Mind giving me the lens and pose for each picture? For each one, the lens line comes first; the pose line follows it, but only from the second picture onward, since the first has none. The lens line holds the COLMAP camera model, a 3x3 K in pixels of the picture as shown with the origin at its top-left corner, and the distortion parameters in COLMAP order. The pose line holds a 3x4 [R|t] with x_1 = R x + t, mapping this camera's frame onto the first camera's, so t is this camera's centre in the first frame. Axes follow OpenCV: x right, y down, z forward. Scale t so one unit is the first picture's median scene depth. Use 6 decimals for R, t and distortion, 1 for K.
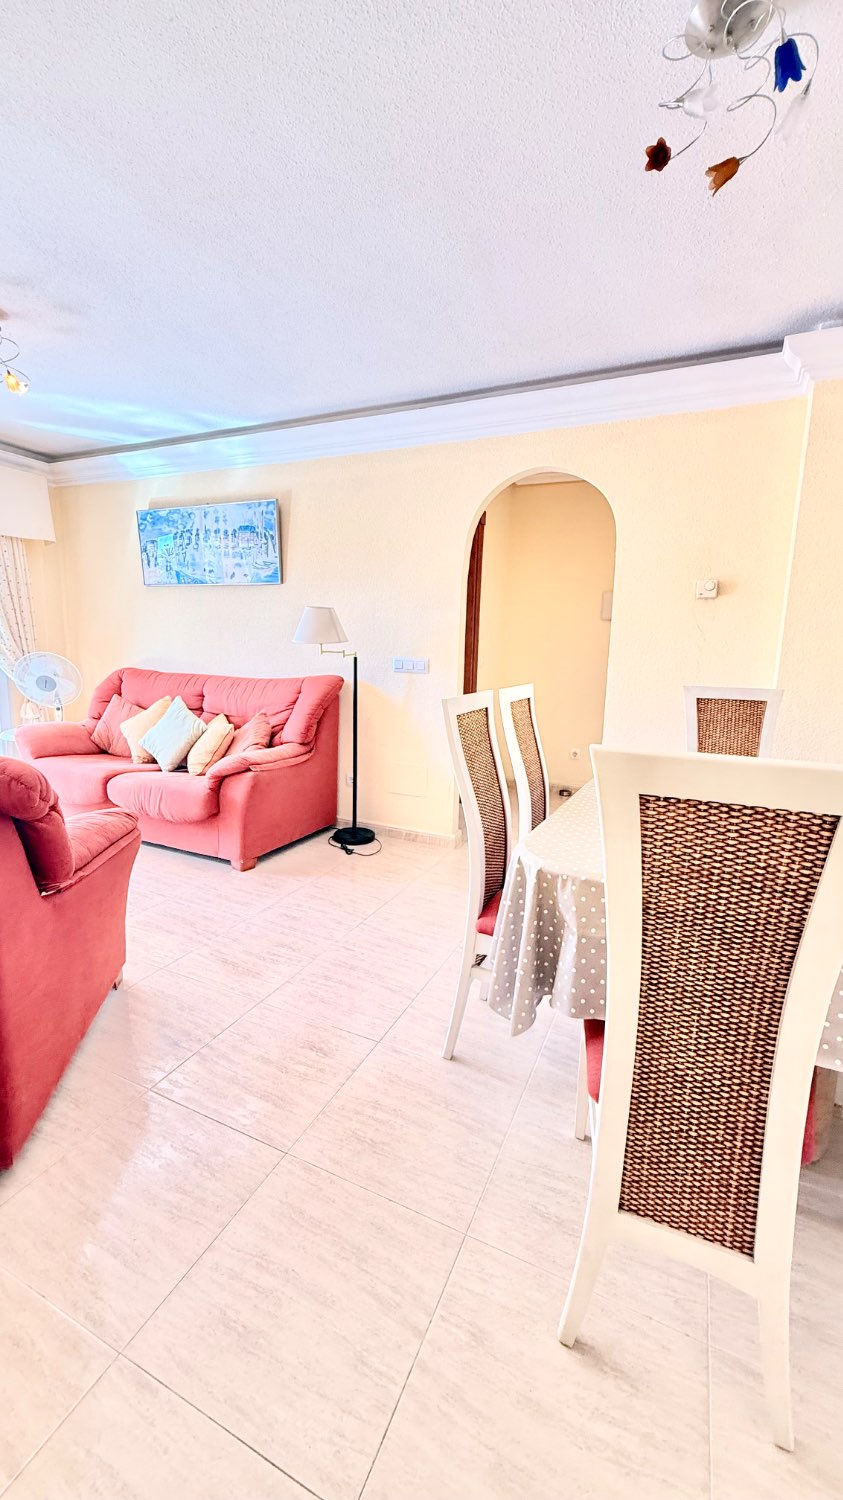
lens RADIAL K [[598.2, 0, 460.0], [0, 598.2, 741.1], [0, 0, 1]] dist [0.000493, -0.000260]
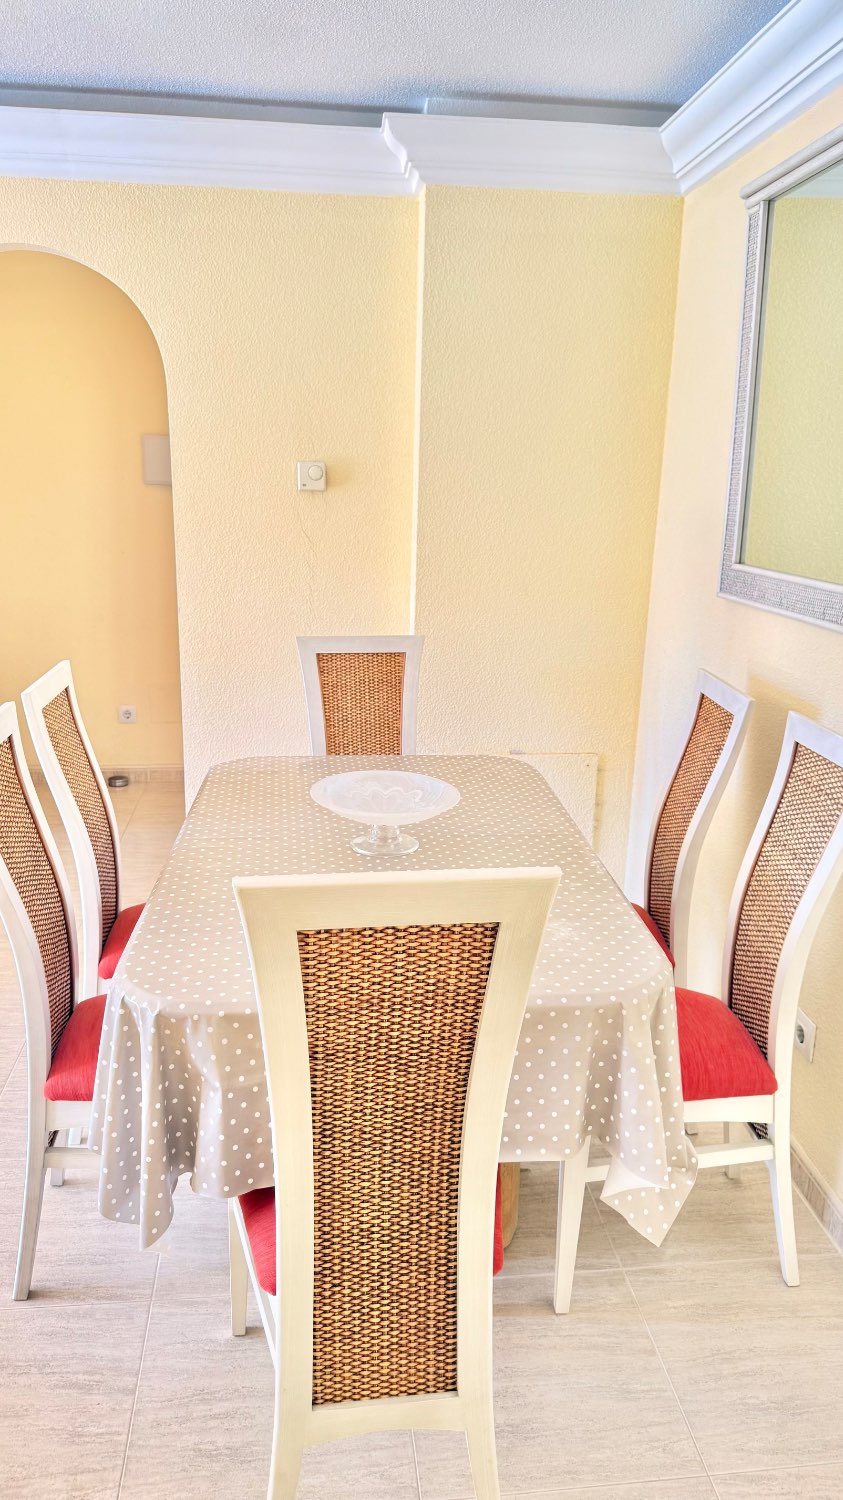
lens RADIAL K [[1053.2, 0, 448.6], [0, 1053.2, 670.9], [0, 0, 1]] dist [0.060428, -0.075502]
pose [[0.863460, -0.113755, 0.491423, -0.189372], [0.079890, 0.992783, 0.089439, -0.362602], [-0.498051, -0.037967, 0.866316, -0.350269]]
